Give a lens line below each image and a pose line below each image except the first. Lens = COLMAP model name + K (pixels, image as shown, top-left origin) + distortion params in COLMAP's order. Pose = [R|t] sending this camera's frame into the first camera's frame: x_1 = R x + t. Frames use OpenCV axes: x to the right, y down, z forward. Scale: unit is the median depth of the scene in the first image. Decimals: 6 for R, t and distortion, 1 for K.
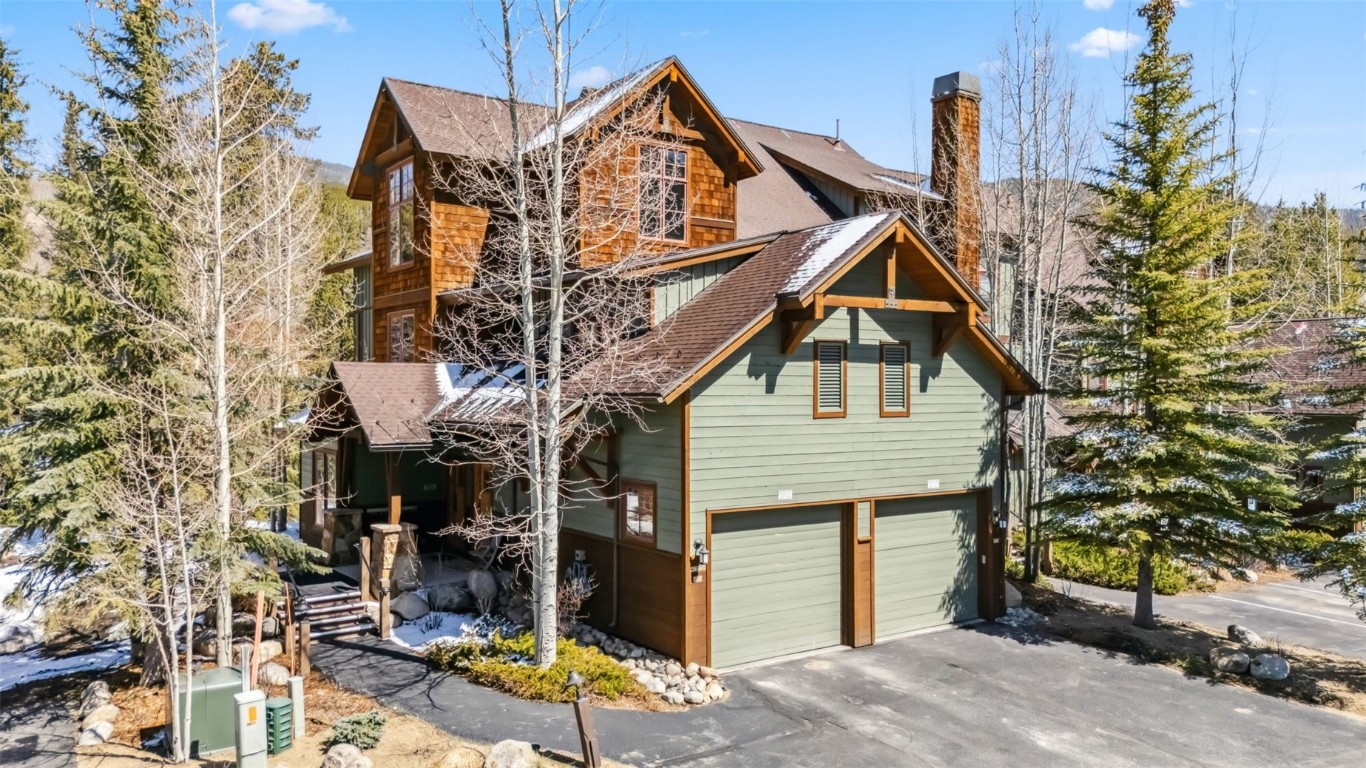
lens RADIAL K [[1026.6, 0, 683.0], [0, 1026.6, 384.0], [0, 0, 1]] dist [0.081503, -0.116157]
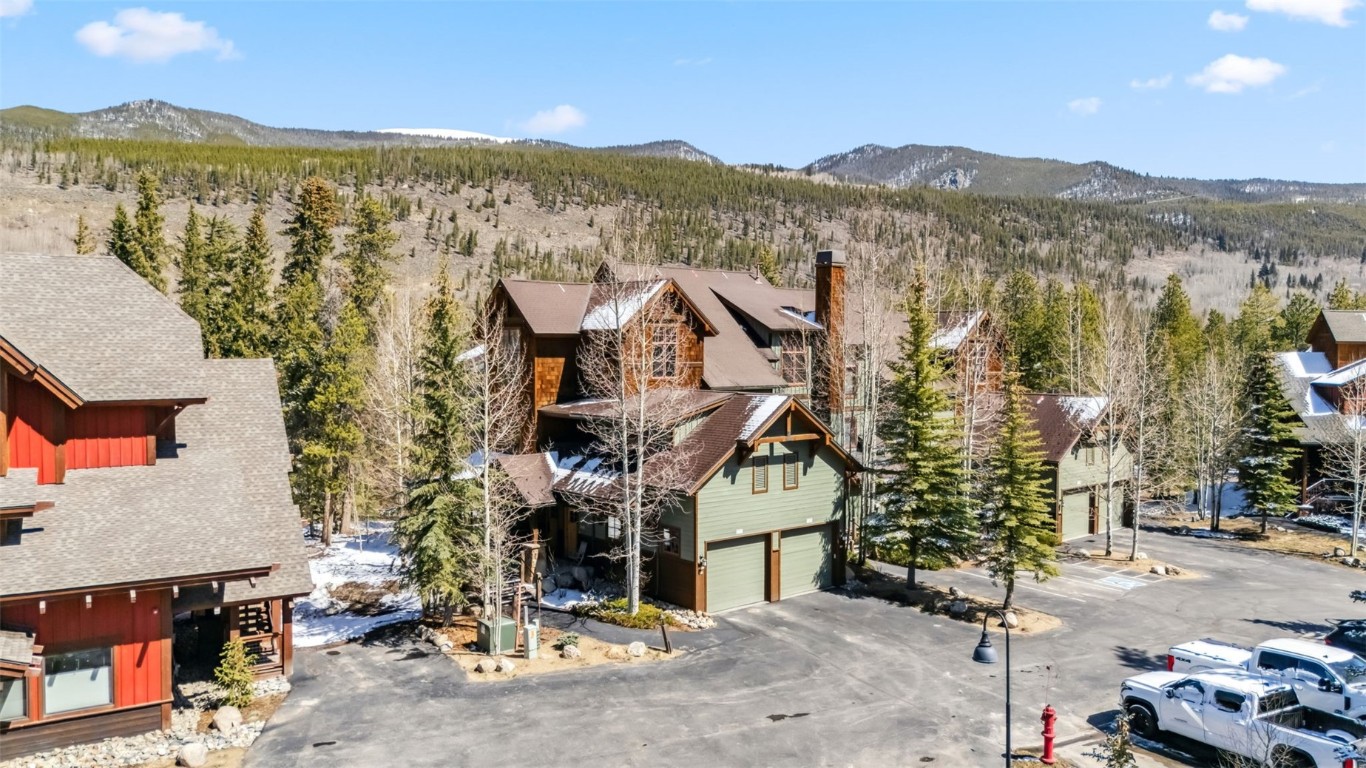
lens RADIAL K [[1026.6, 0, 683.0], [0, 1026.6, 384.0], [0, 0, 1]] dist [0.081503, -0.116157]
pose [[0.996009, -0.002295, 0.089221, -0.194337], [-0.001225, 0.999224, 0.039377, -0.264967], [-0.089242, -0.039329, 0.995233, -1.031347]]
